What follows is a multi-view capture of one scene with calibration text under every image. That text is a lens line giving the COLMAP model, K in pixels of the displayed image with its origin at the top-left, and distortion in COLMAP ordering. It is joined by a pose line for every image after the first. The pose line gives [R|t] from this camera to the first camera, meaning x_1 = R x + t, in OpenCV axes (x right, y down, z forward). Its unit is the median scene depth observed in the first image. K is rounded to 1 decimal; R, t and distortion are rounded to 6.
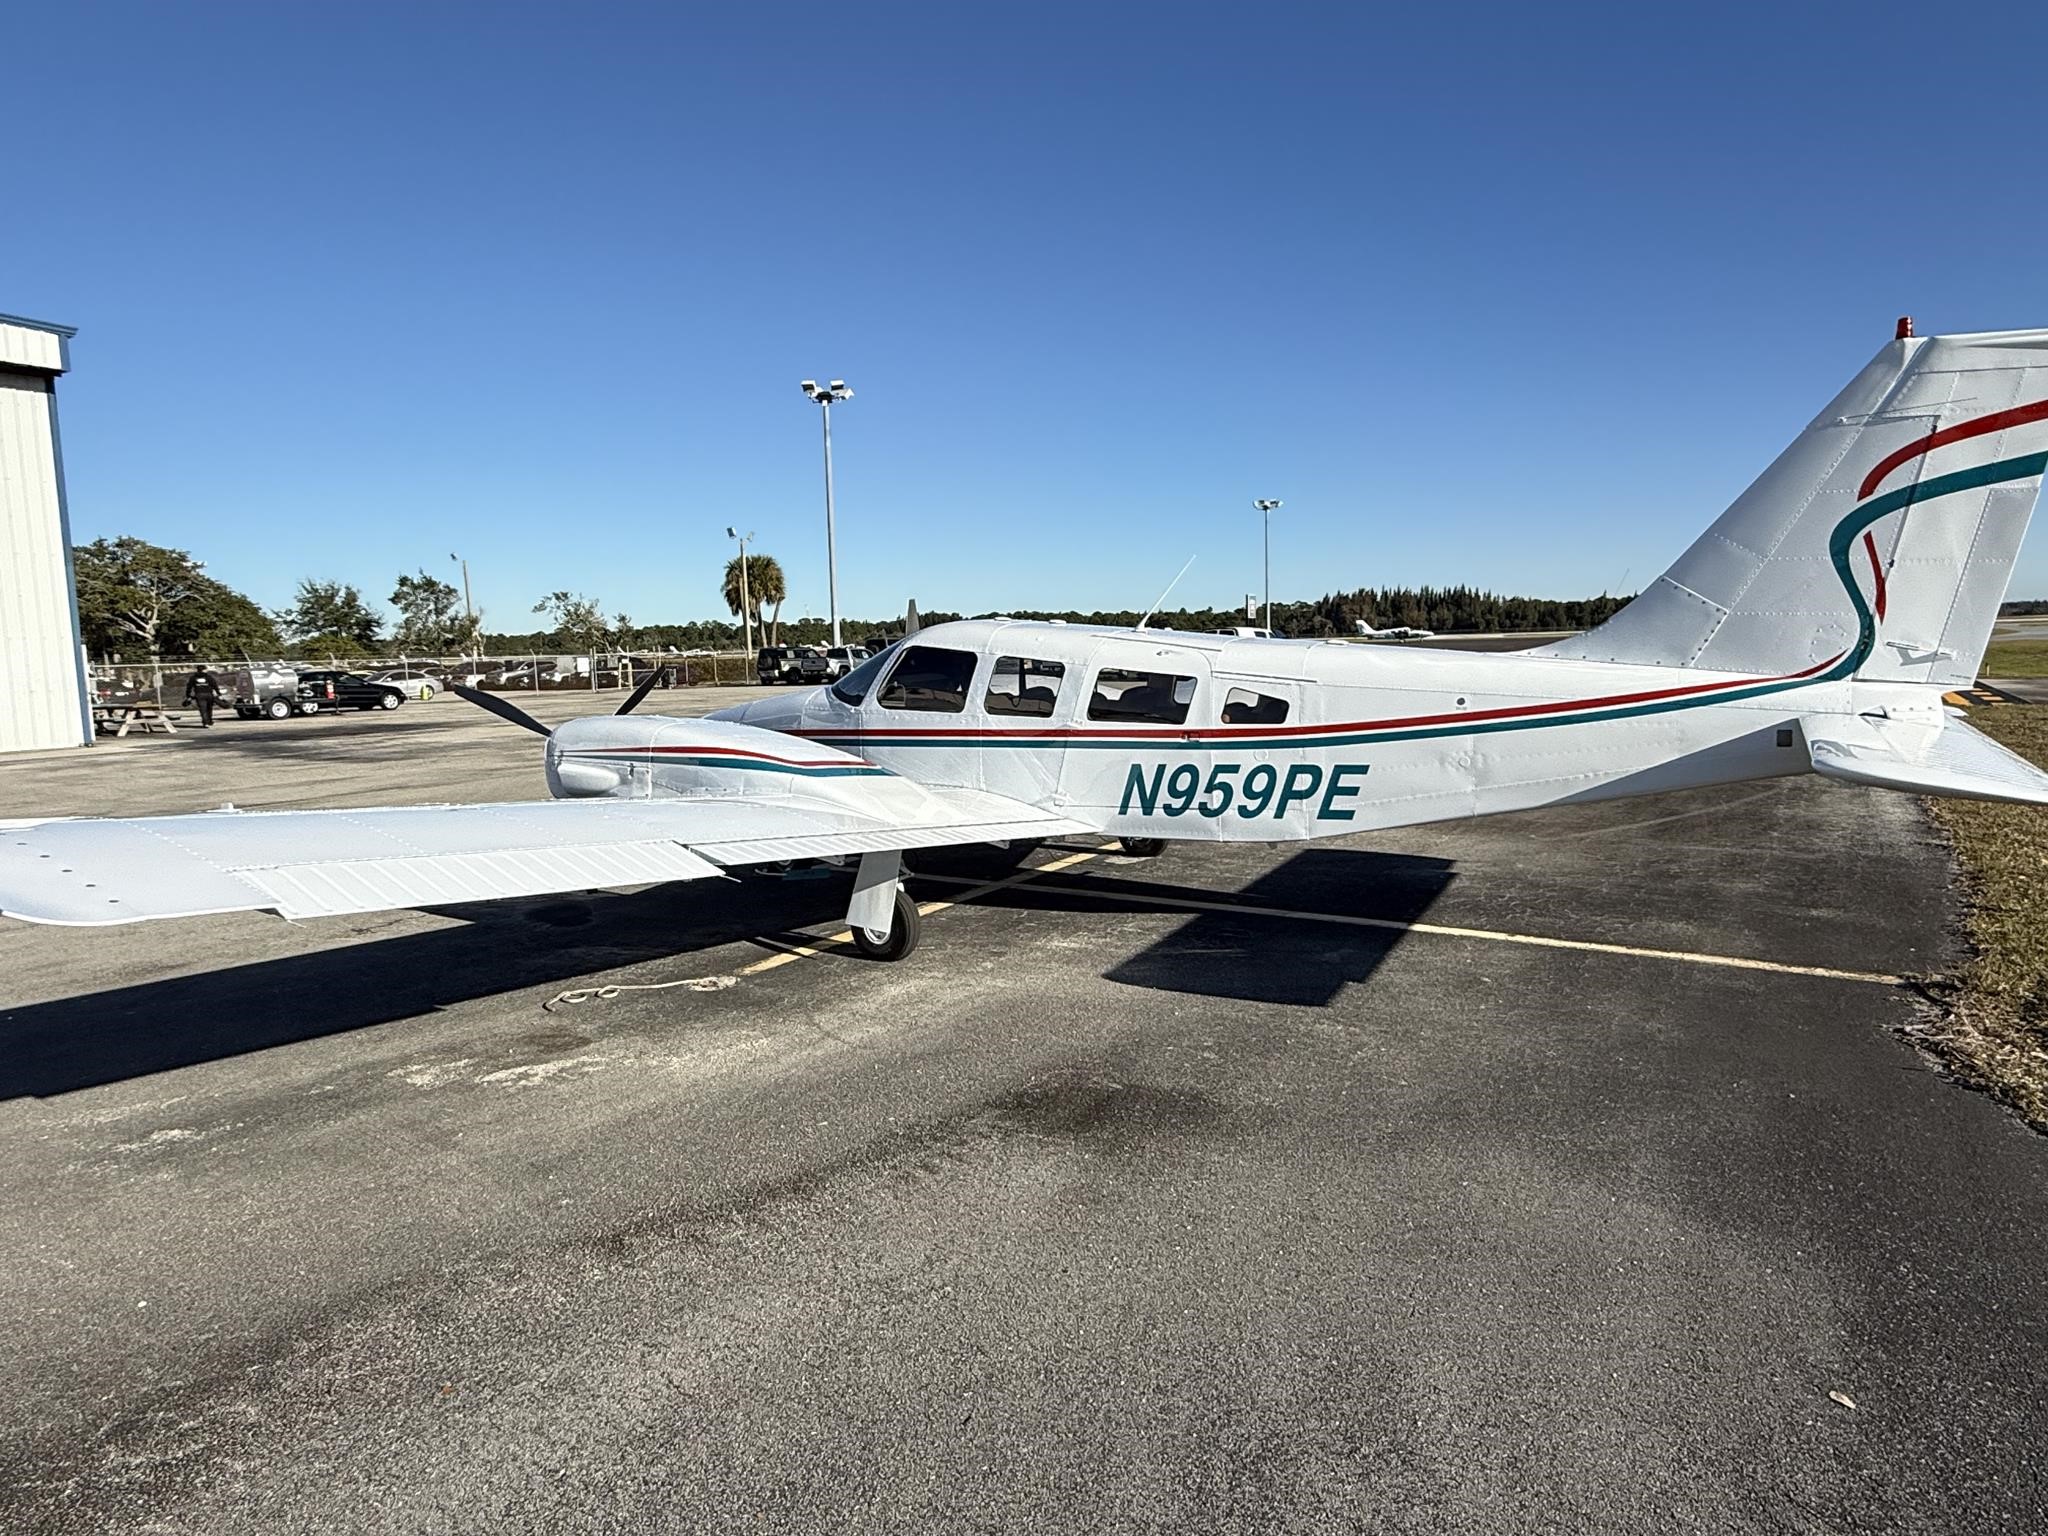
lens RADIAL K [[1246.2, 0, 1024.0], [0, 1246.2, 768.0], [0, 0, 1]] dist [0.000349, 0.001003]
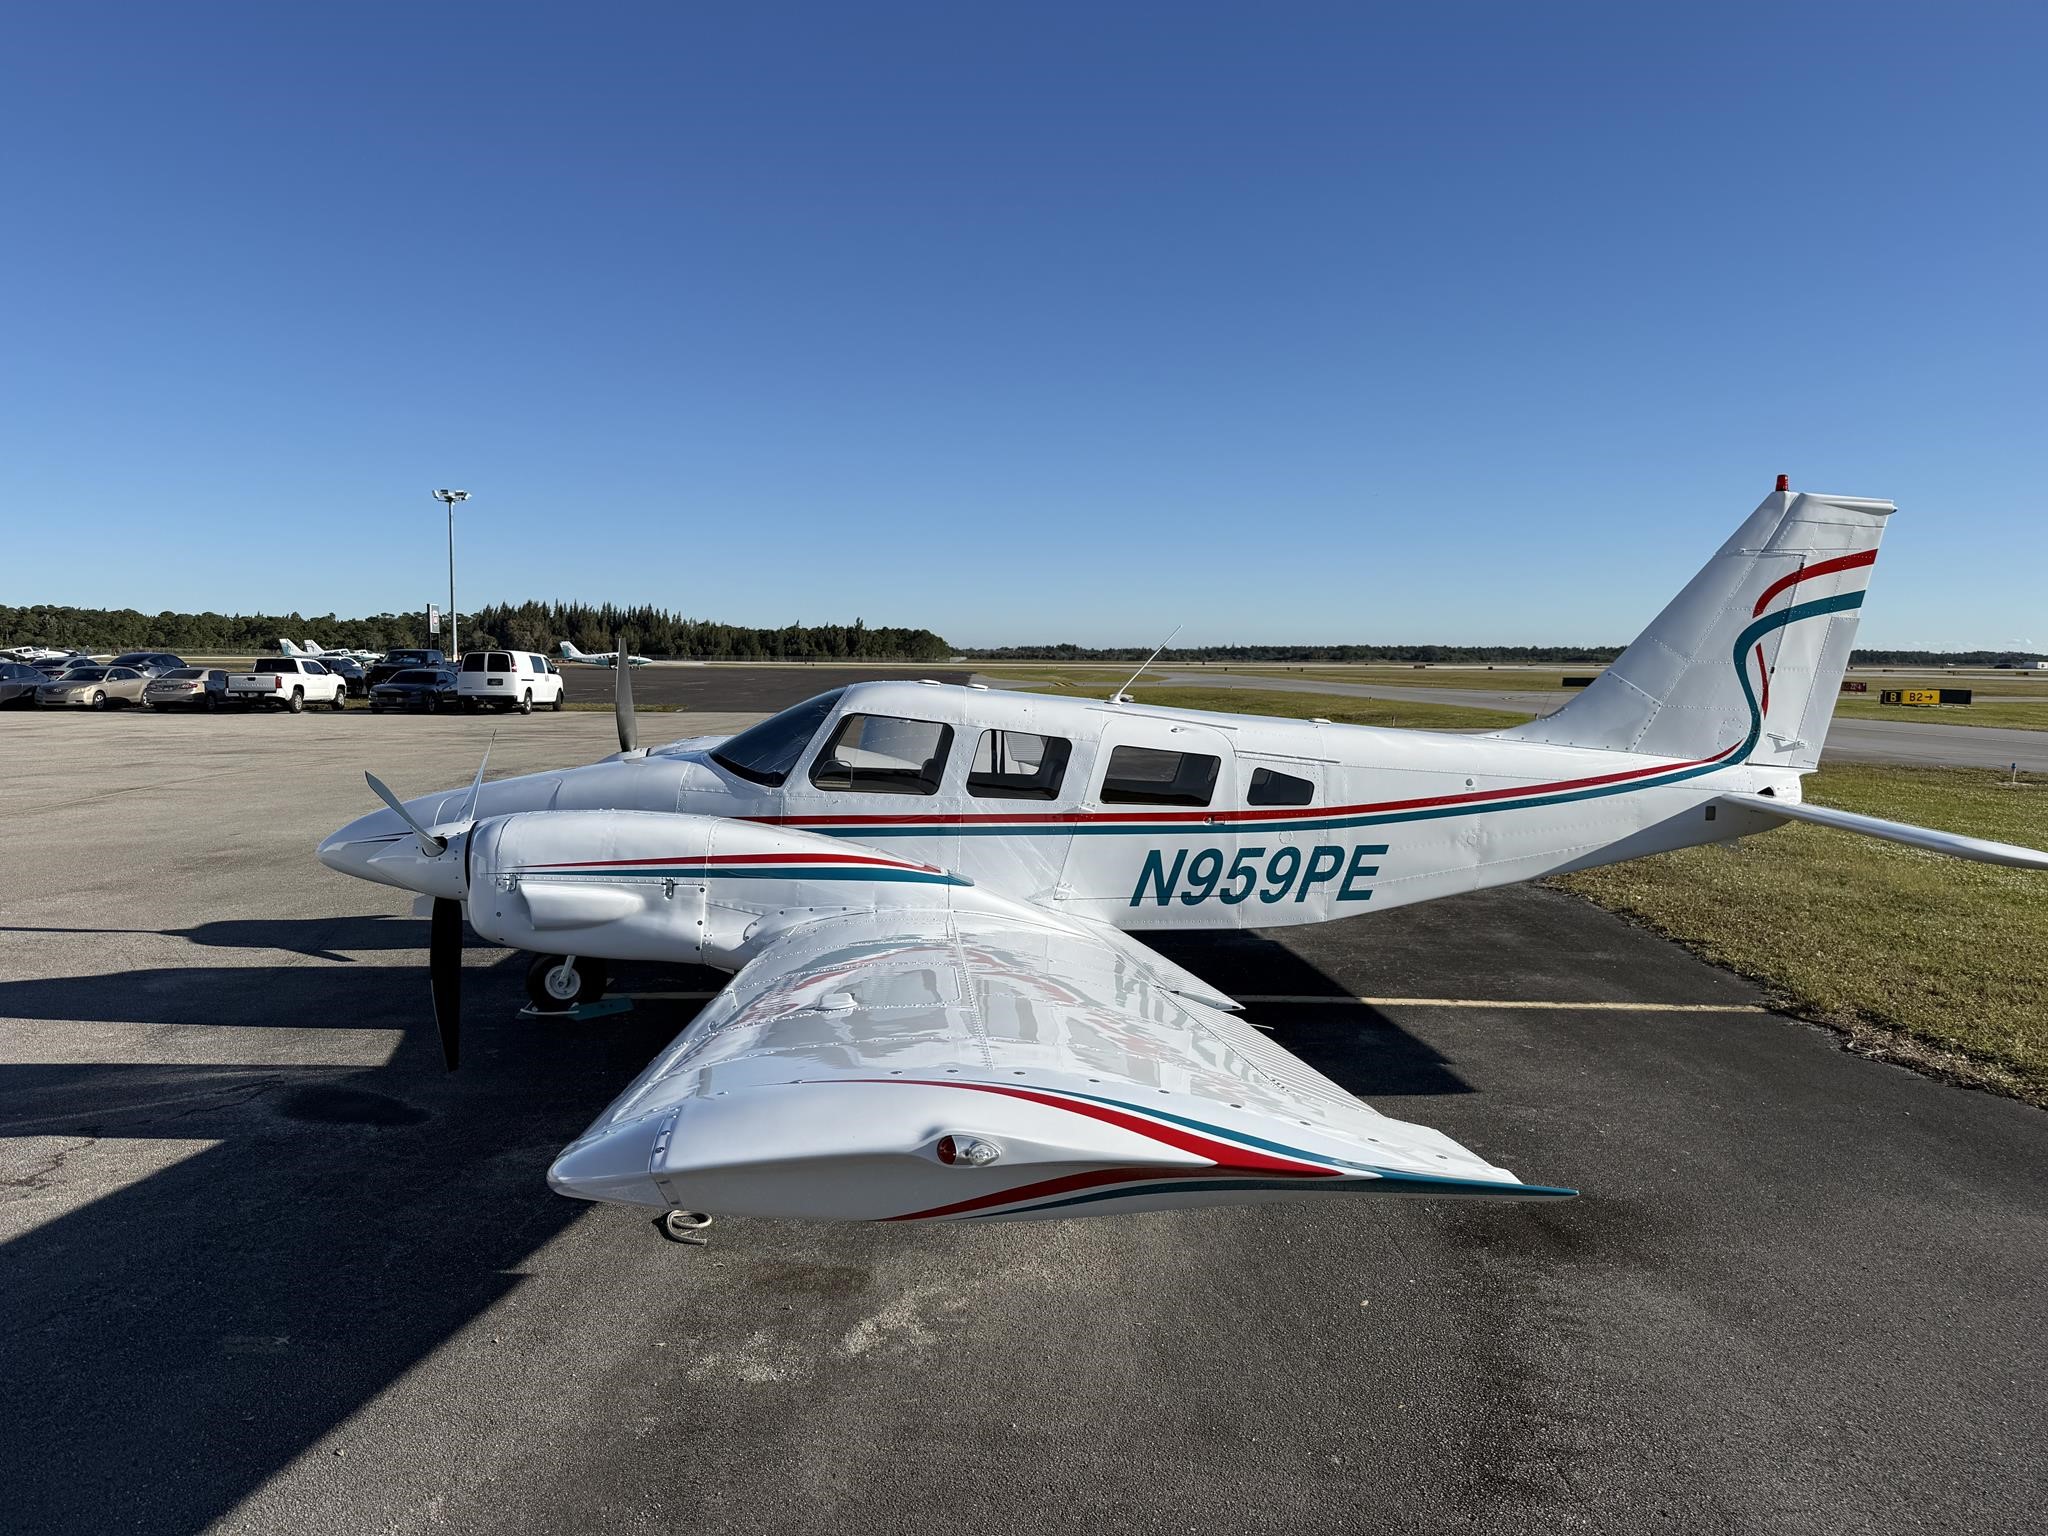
lens RADIAL K [[1434.6, 0, 1011.9], [0, 1434.6, 759.6], [0, 0, 1]] dist [0.088858, -0.098171]
pose [[0.828941, -0.004544, 0.559317, -0.598933], [0.024351, 0.999312, -0.027971, -0.043609], [-0.558806, 0.036806, 0.828482, 0.185780]]
